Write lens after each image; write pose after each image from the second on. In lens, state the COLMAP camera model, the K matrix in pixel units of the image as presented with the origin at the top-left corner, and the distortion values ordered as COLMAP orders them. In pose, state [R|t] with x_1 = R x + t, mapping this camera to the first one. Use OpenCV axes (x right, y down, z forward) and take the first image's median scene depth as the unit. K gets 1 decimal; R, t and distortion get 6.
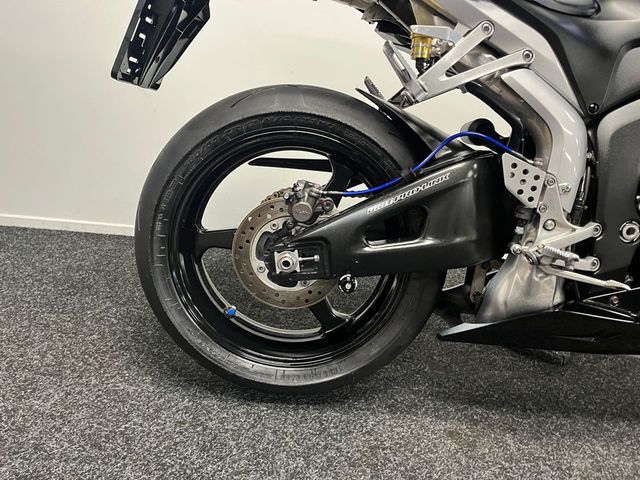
lens RADIAL K [[487.2, 0, 318.9], [0, 487.2, 234.4], [0, 0, 1]] dist [0.074696, -0.097252]
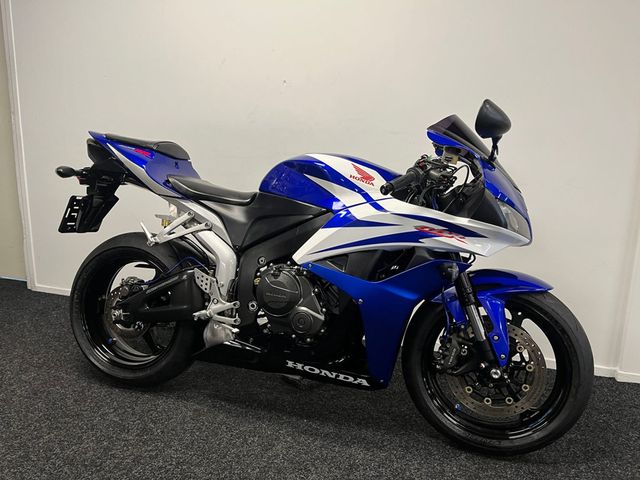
lens RADIAL K [[487.2, 0, 319.4], [0, 487.2, 243.0], [0, 0, 1]] dist [0.074696, -0.097252]
pose [[0.964057, 0.007367, -0.265594, 1.318197], [-0.047619, 0.988221, -0.145438, 0.016253], [0.261394, 0.152858, 0.953052, -0.857861]]
